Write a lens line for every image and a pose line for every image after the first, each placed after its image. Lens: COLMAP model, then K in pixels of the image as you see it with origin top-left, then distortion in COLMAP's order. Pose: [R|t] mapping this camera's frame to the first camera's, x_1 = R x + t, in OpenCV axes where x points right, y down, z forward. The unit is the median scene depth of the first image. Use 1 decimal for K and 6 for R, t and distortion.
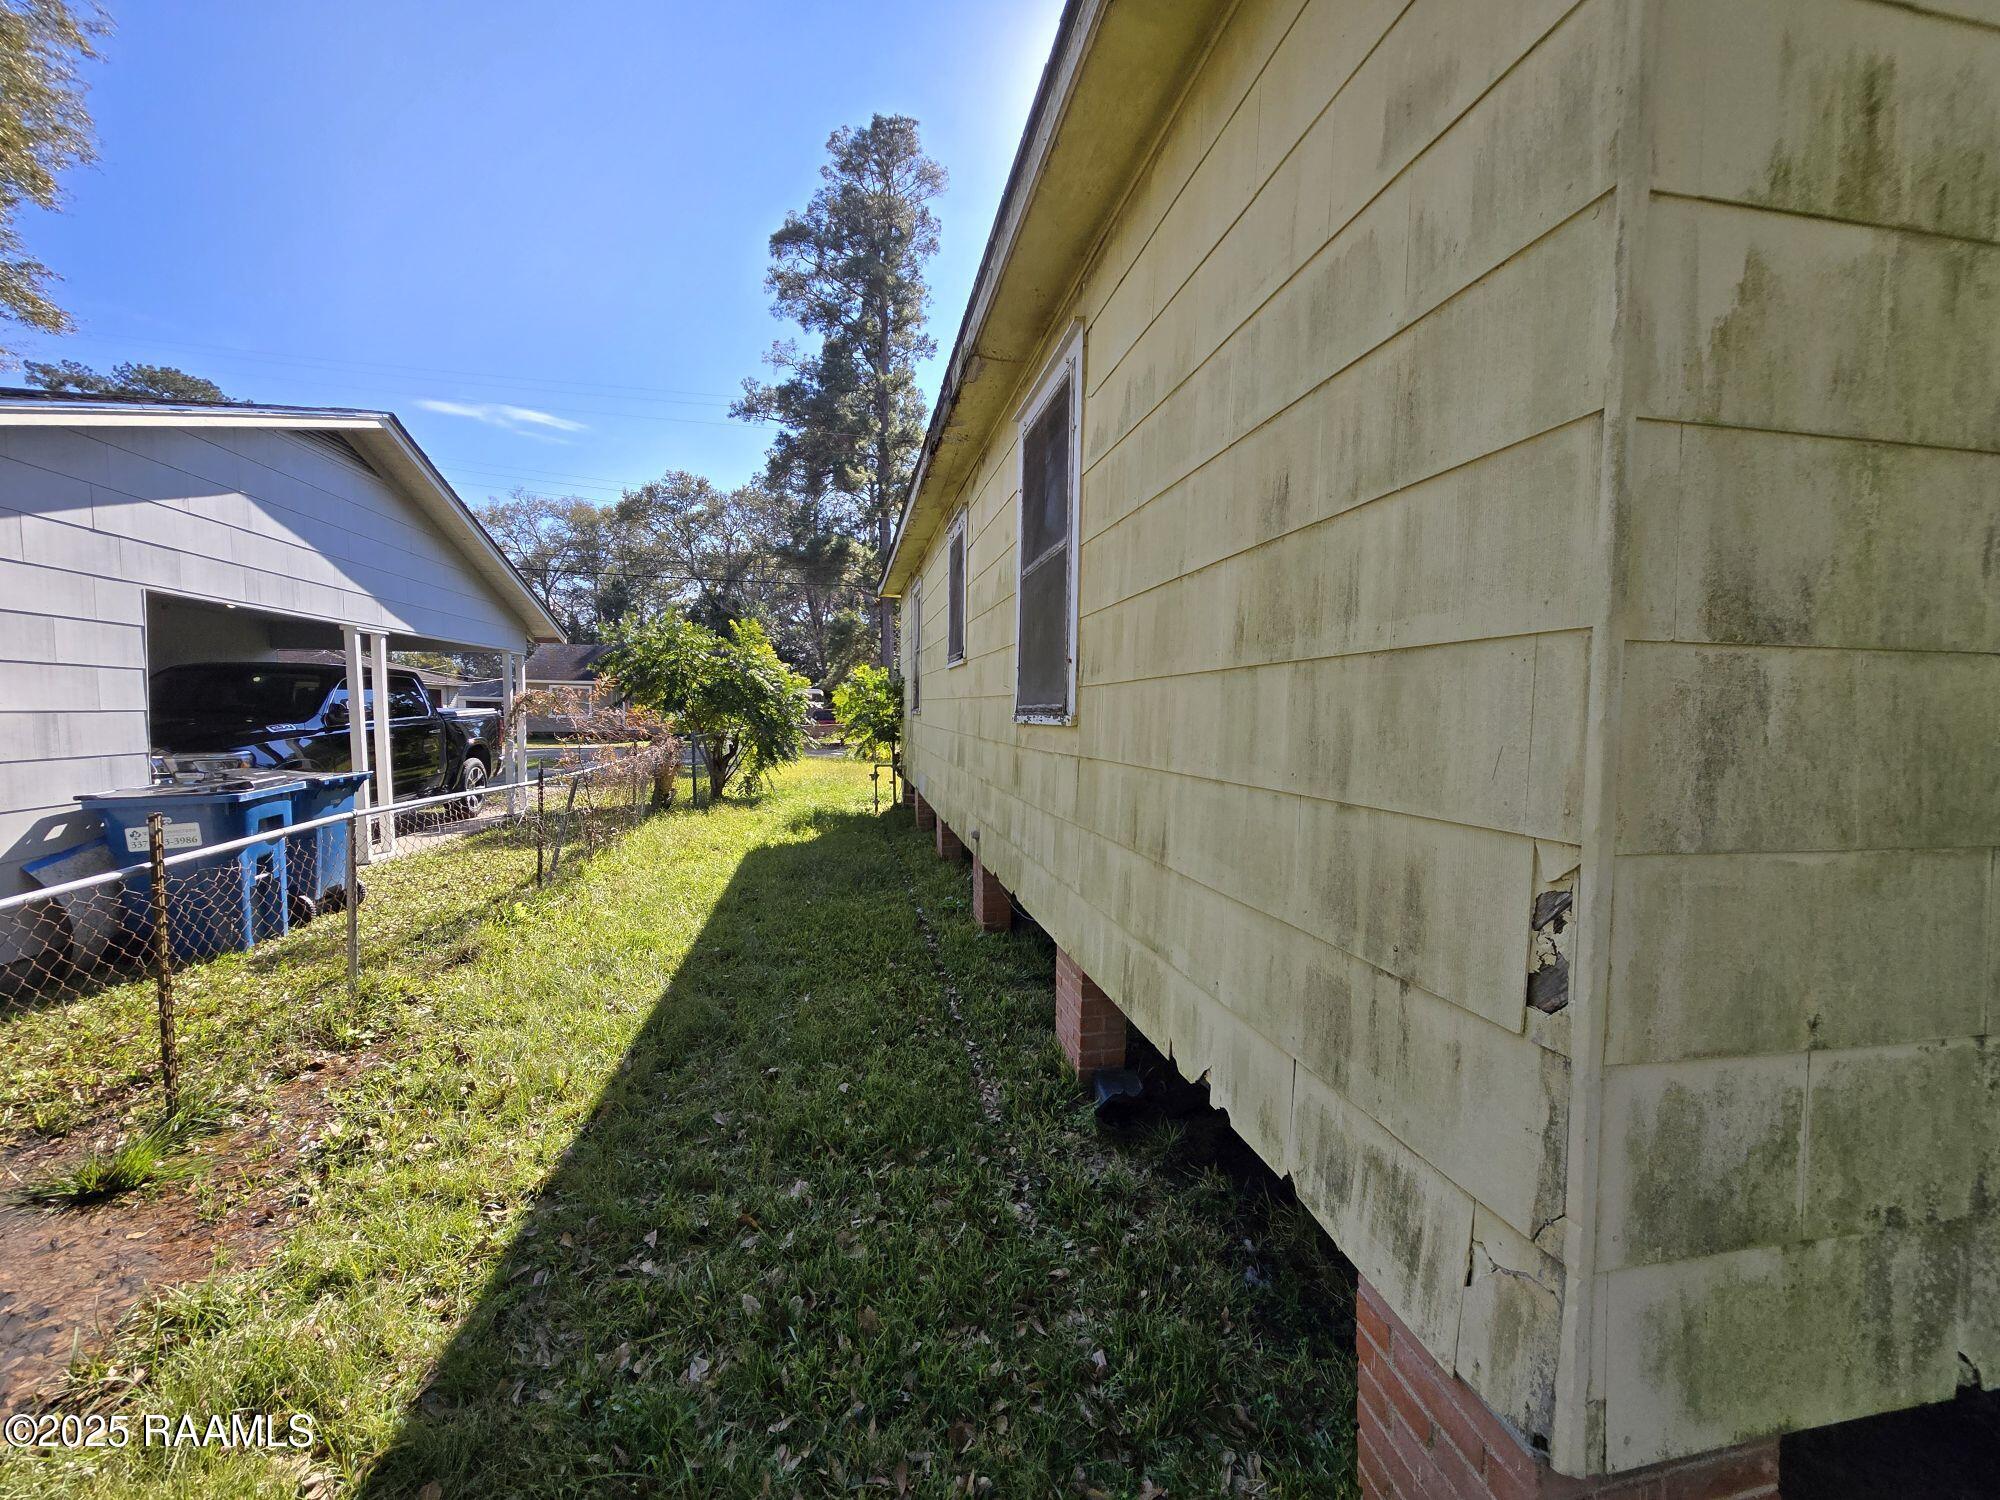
lens RADIAL K [[812.2, 0, 1003.4], [0, 812.2, 752.0], [0, 0, 1]] dist [-0.000232, -0.000140]
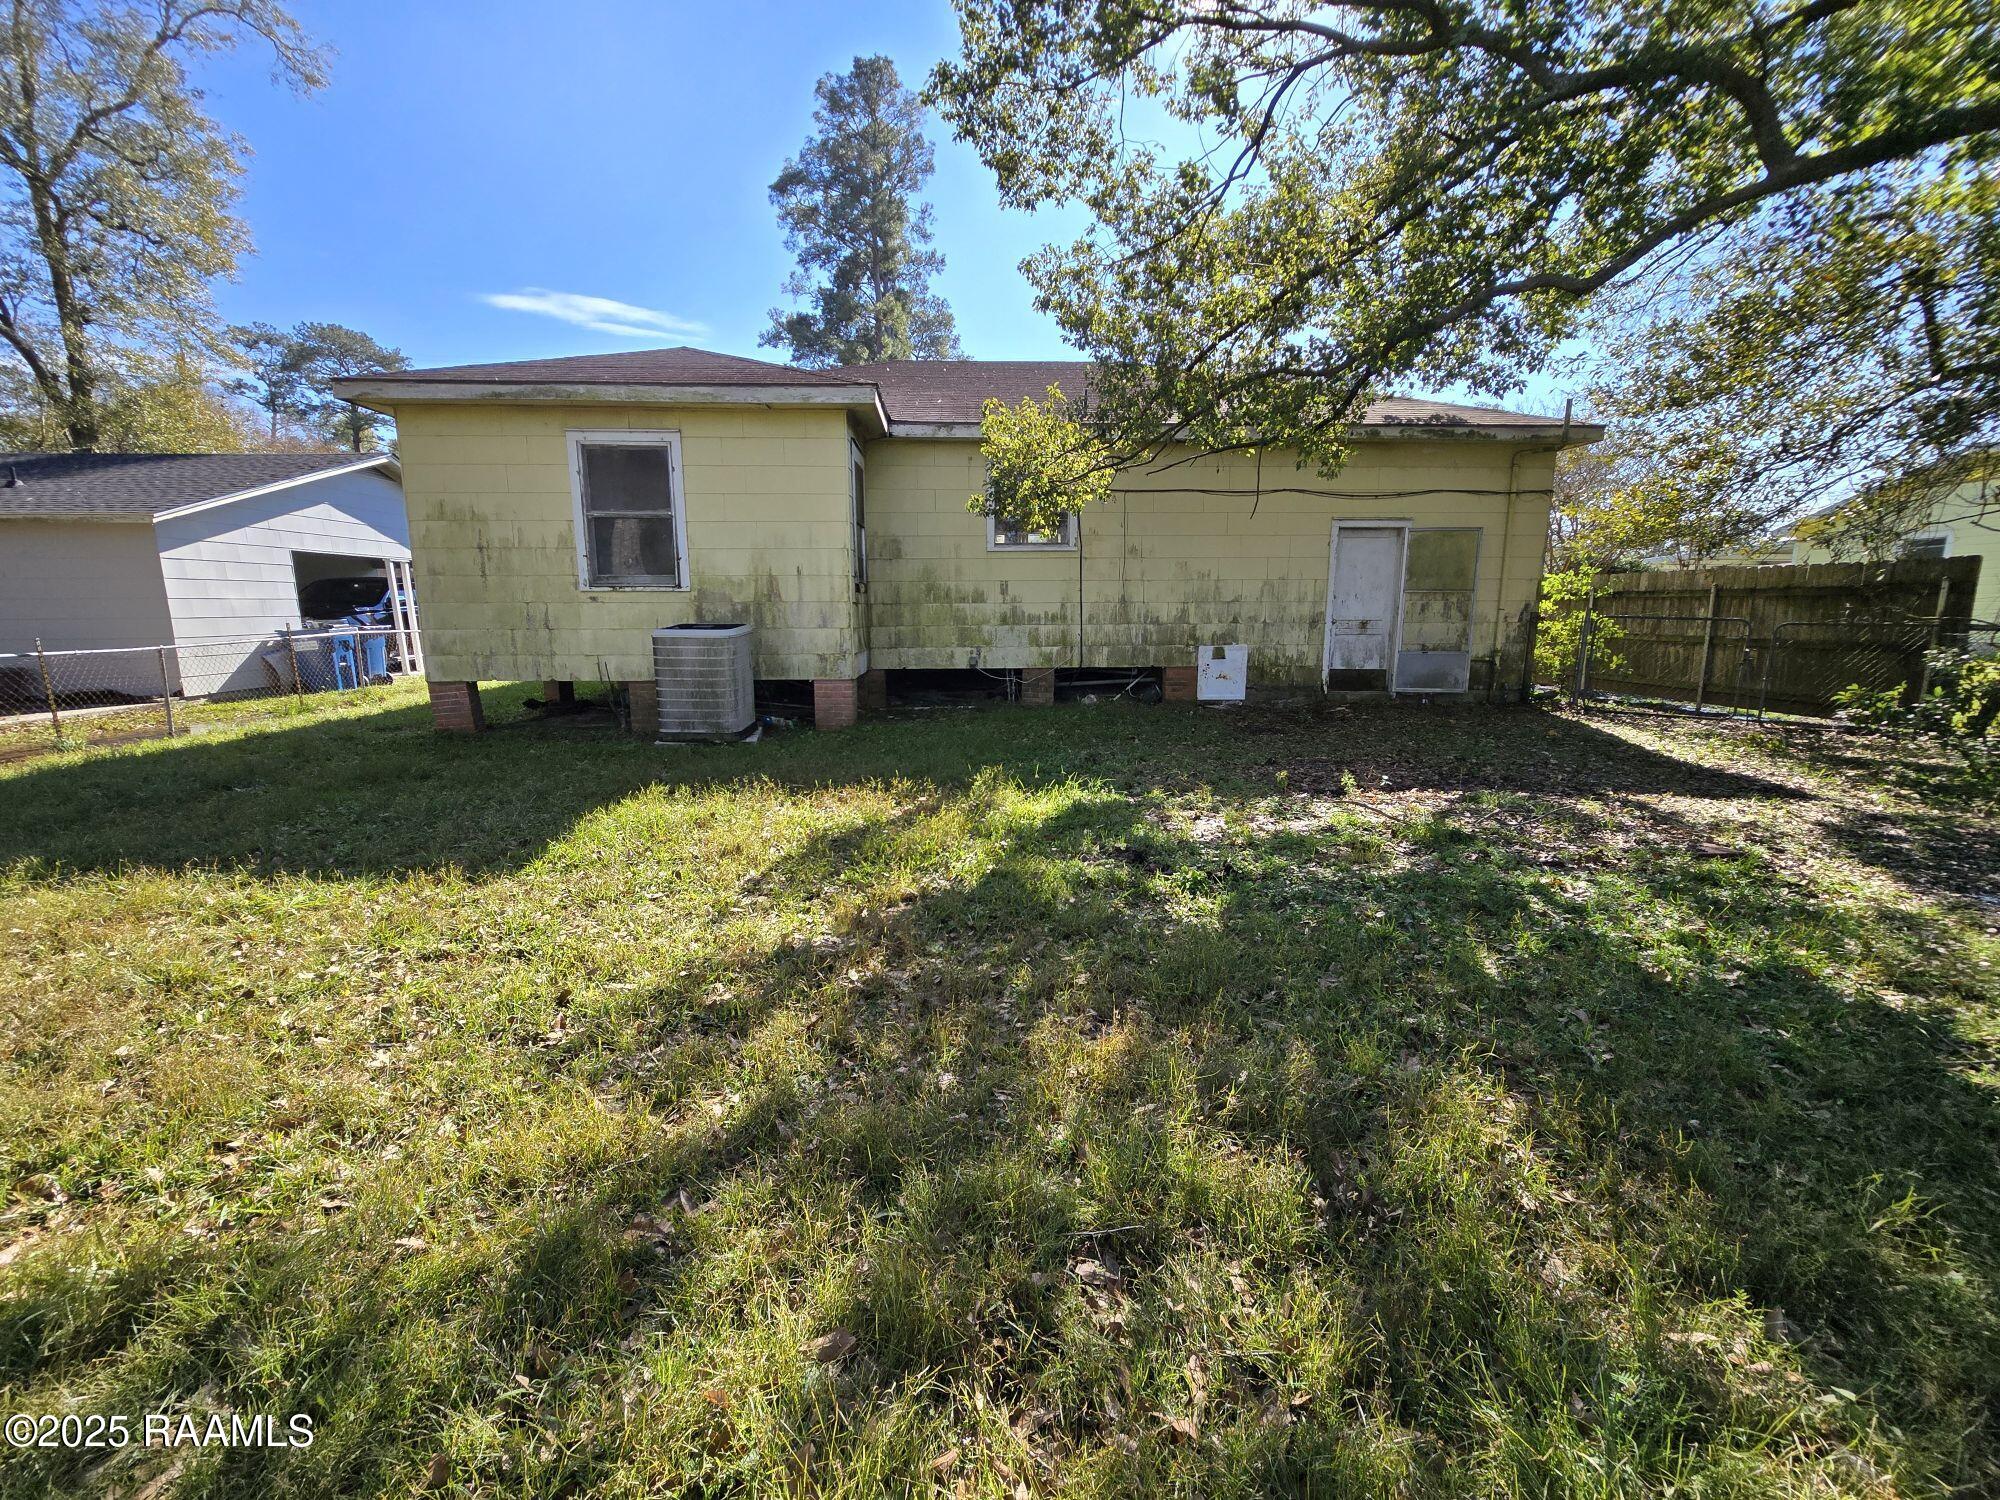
lens RADIAL K [[812.2, 0, 999.3], [0, 812.2, 752.1], [0, 0, 1]] dist [-0.000232, -0.000140]
pose [[0.988477, 0.012369, -0.150862, 0.218947], [0.006800, 0.992021, 0.125890, 0.017199], [0.151216, -0.125465, 0.980506, -0.177275]]
